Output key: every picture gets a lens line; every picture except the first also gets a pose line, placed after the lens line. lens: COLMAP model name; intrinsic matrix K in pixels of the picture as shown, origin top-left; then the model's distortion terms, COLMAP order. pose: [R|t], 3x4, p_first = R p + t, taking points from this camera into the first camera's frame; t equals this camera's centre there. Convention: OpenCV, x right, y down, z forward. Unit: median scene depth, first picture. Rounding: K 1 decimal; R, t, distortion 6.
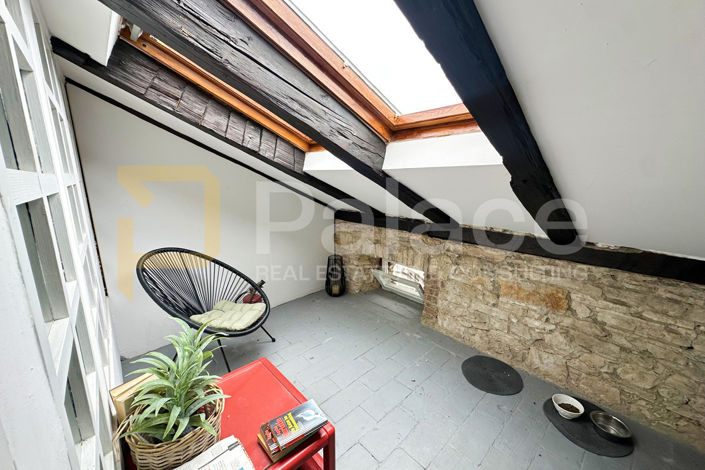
lens RADIAL K [[280.7, 0, 352.6], [0, 280.7, 235.6], [0, 0, 1]] dist [-0.004130, 0.000812]
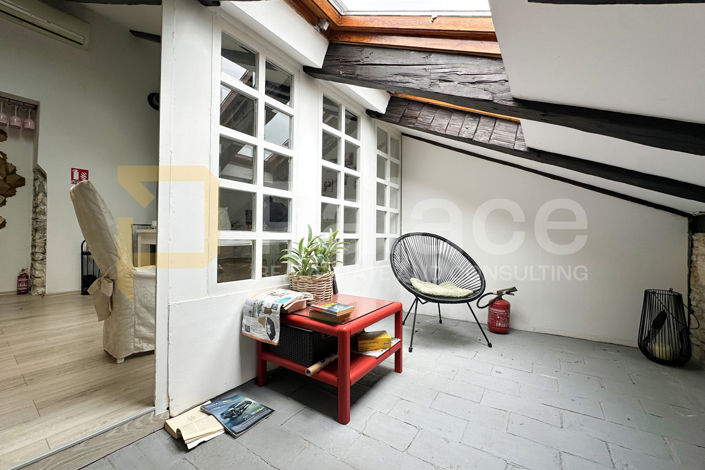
lens RADIAL K [[280.7, 0, 352.9], [0, 280.7, 234.9], [0, 0, 1]] dist [-0.004130, 0.000812]
pose [[0.233172, 0.001851, -0.972434, 1.419239], [-0.205183, 0.977578, -0.047338, 0.487977], [0.950542, 0.210565, 0.228323, 0.938005]]
